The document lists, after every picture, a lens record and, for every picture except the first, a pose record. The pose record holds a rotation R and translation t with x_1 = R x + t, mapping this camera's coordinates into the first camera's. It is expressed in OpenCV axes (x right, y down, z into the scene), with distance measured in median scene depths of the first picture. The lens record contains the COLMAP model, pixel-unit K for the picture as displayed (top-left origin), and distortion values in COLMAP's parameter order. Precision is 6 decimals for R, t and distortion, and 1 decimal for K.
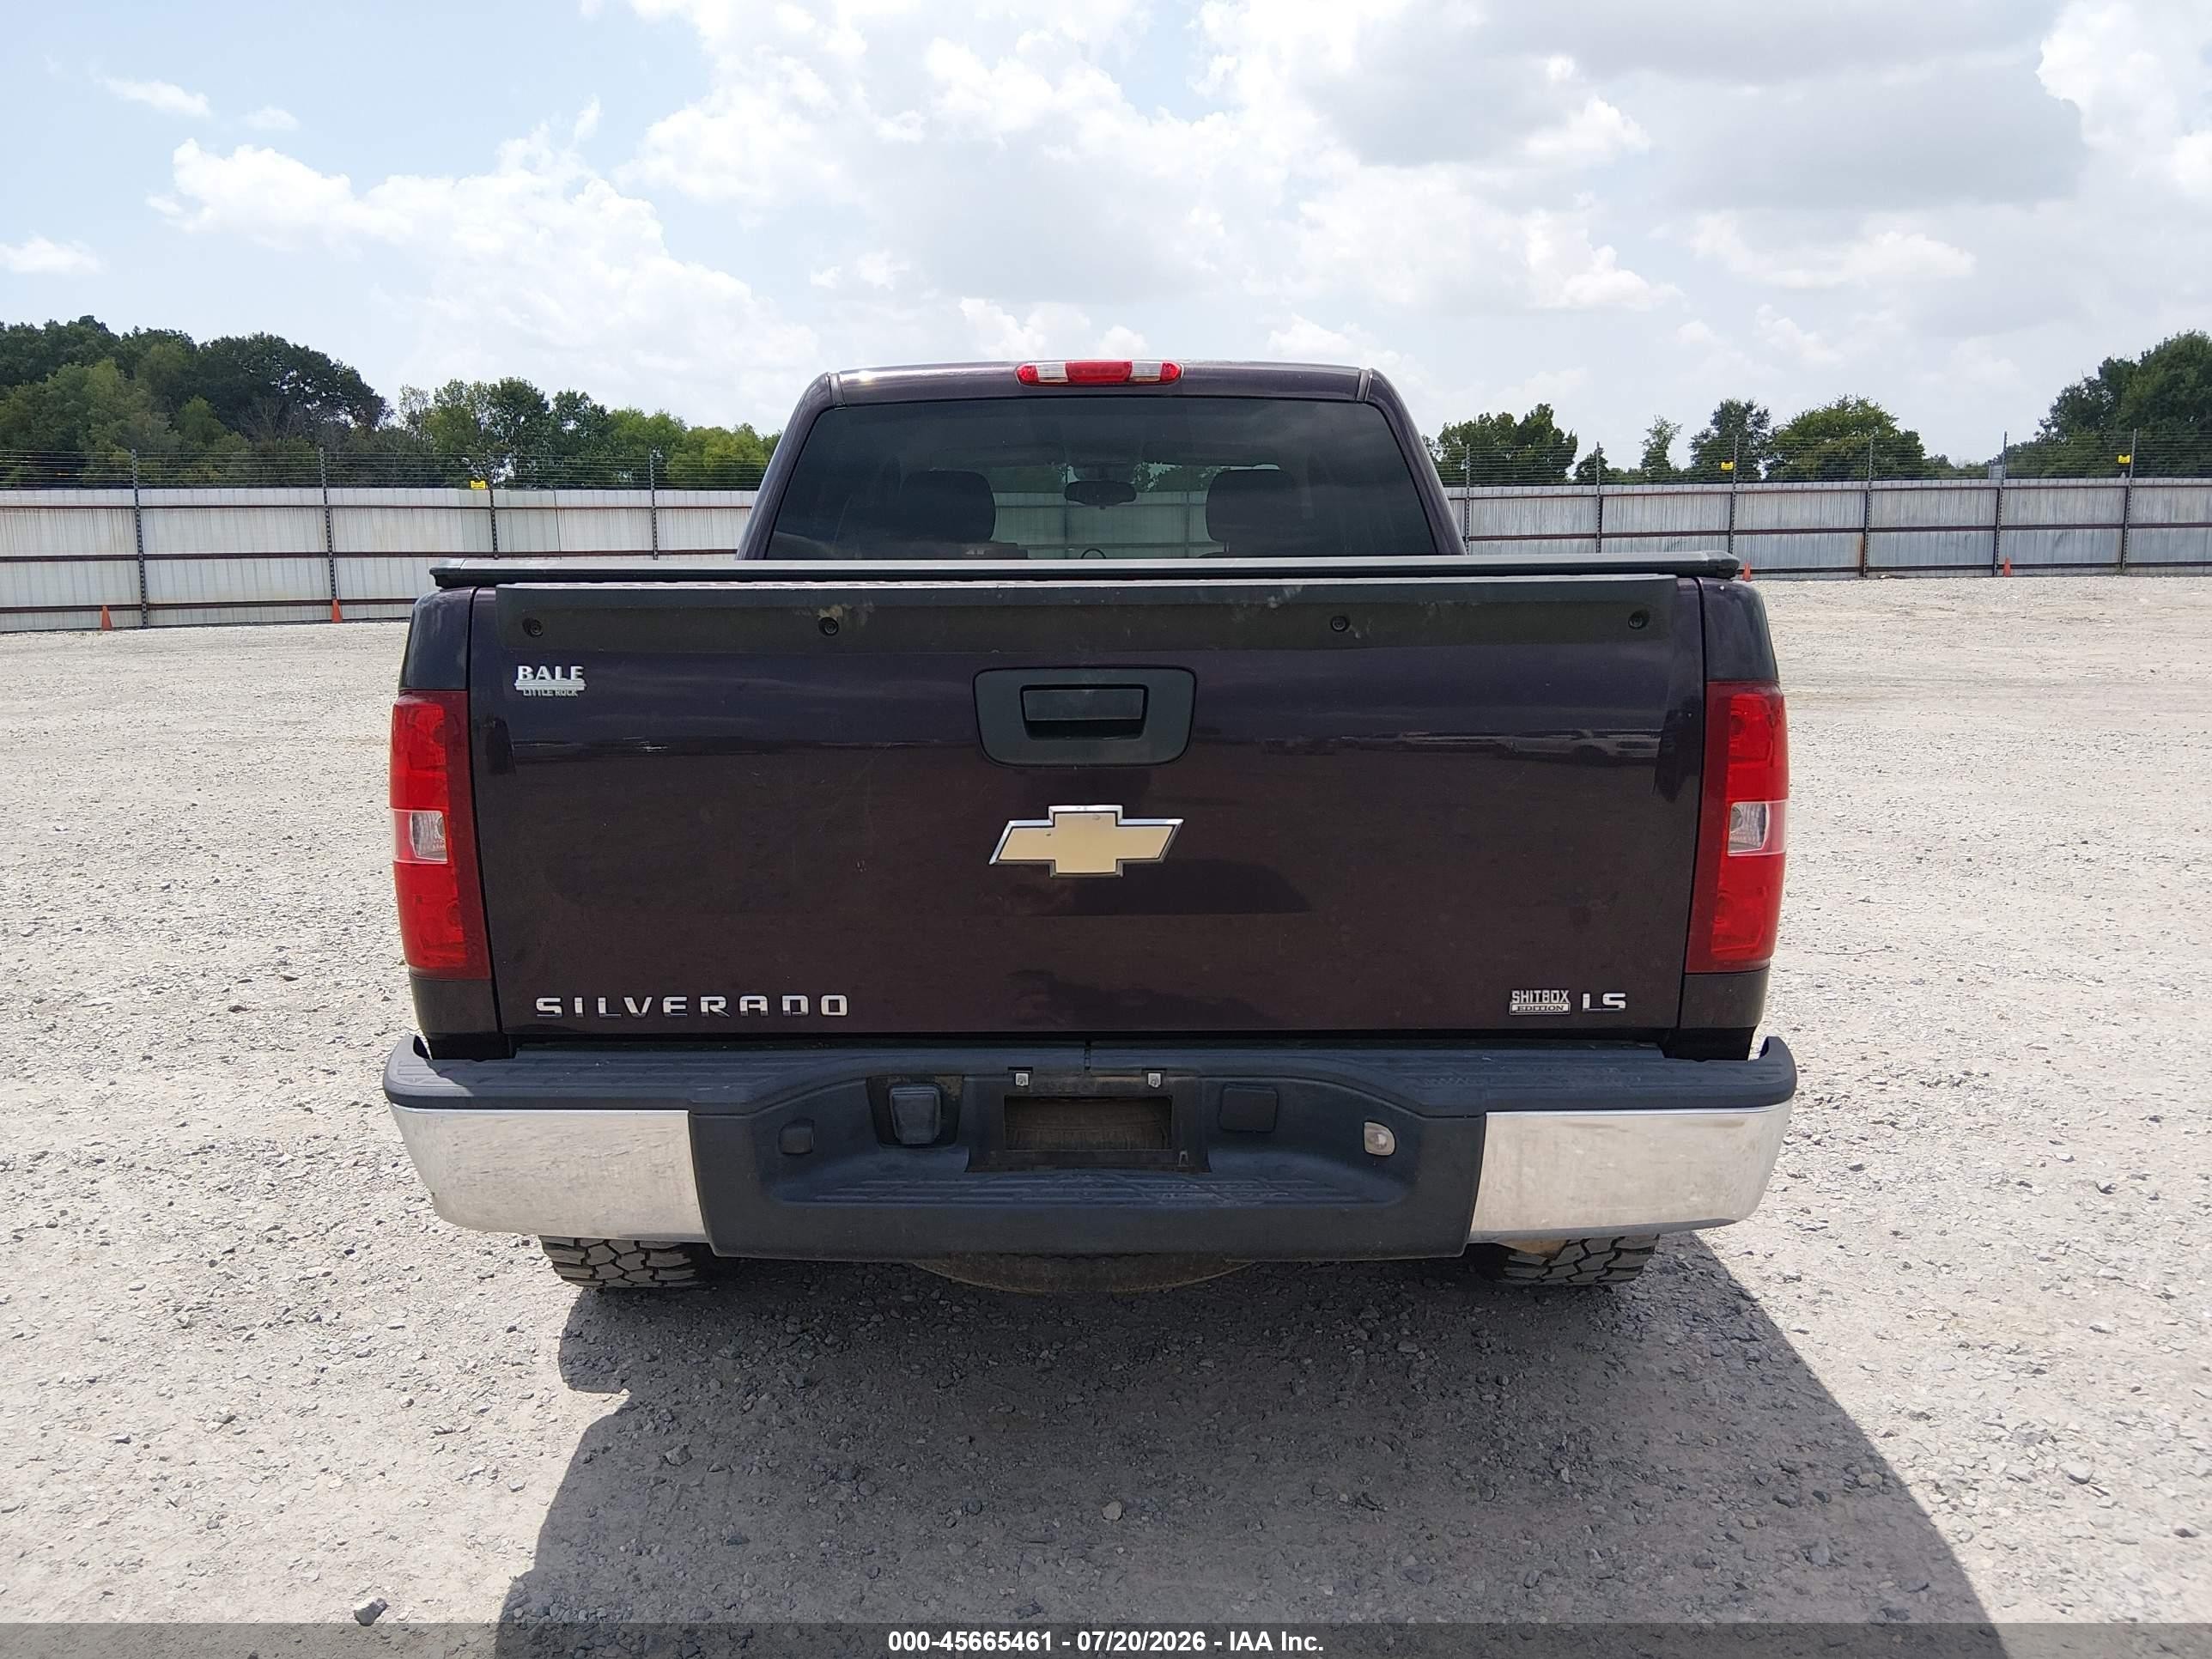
lens RADIAL K [[1710.4, 0, 1092.2], [0, 1710.4, 828.2], [0, 0, 1]] dist [0.023343, -0.070140]
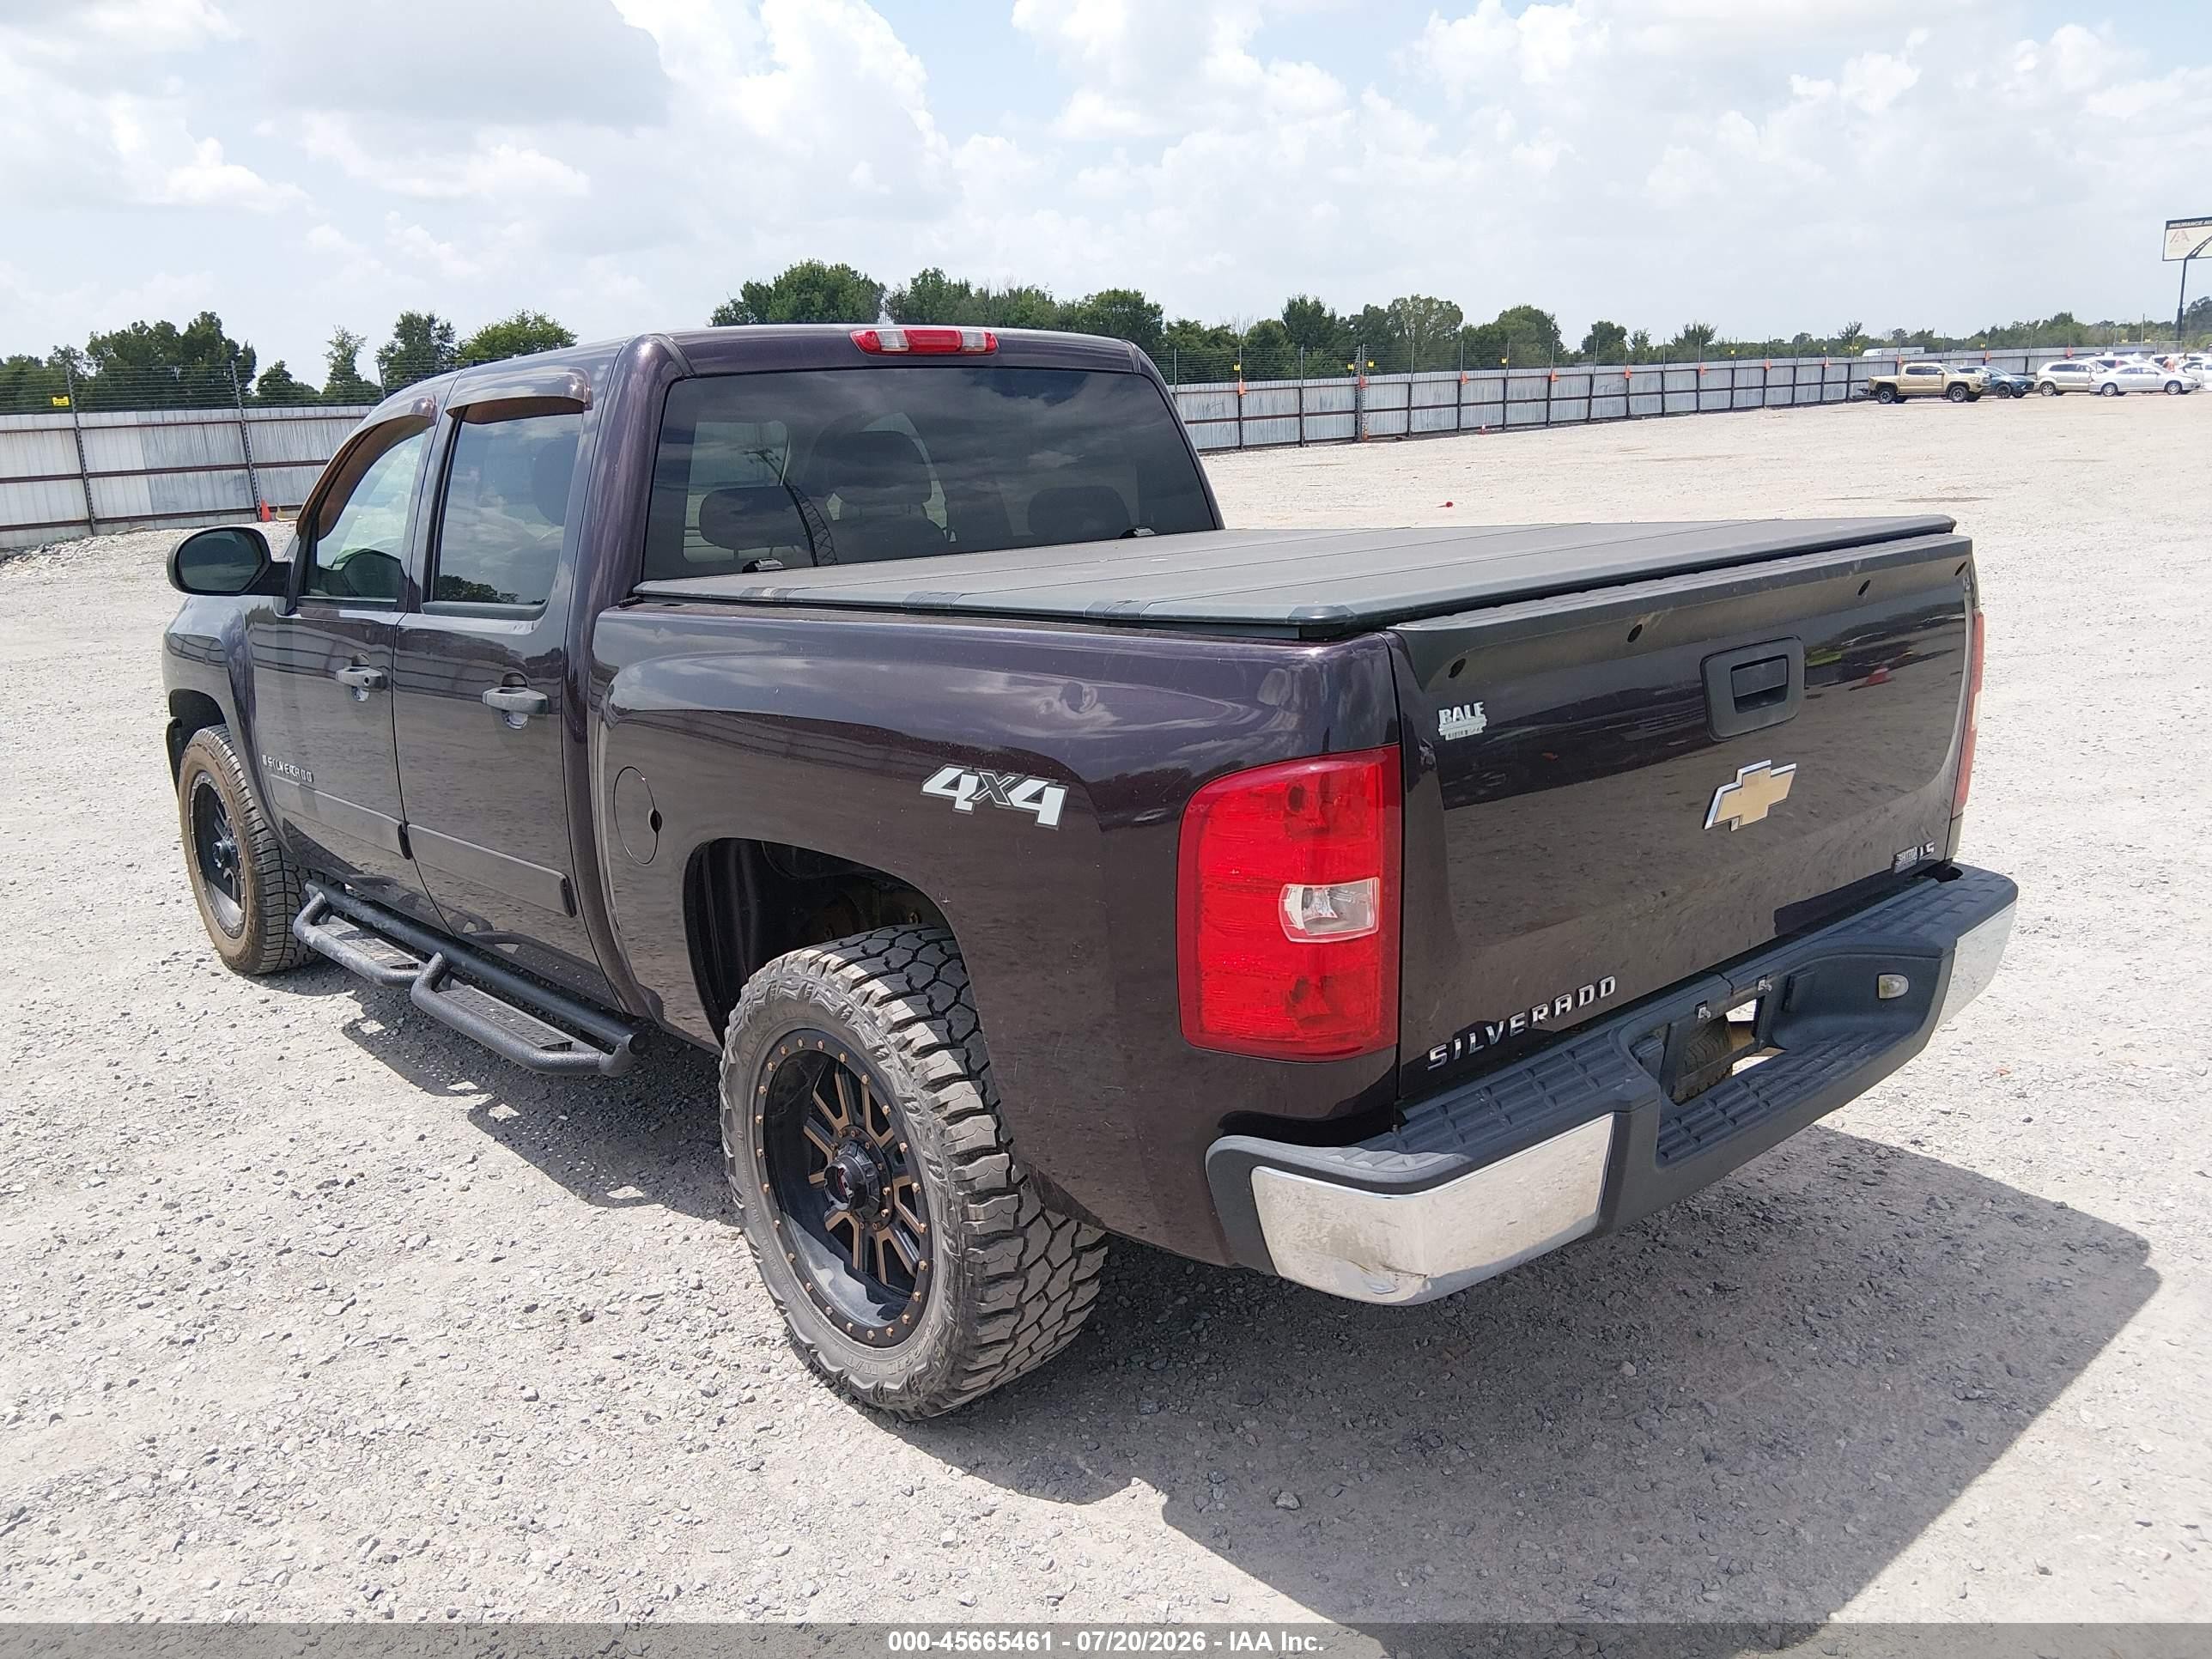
lens RADIAL K [[1710.4, 0, 1120.1], [0, 1710.4, 824.3], [0, 0, 1]] dist [0.023343, -0.070140]
pose [[0.733907, -0.168071, 0.658128, -1.069354], [0.137383, 0.985608, 0.098500, -0.145503], [-0.665212, 0.018126, 0.746435, 0.397133]]
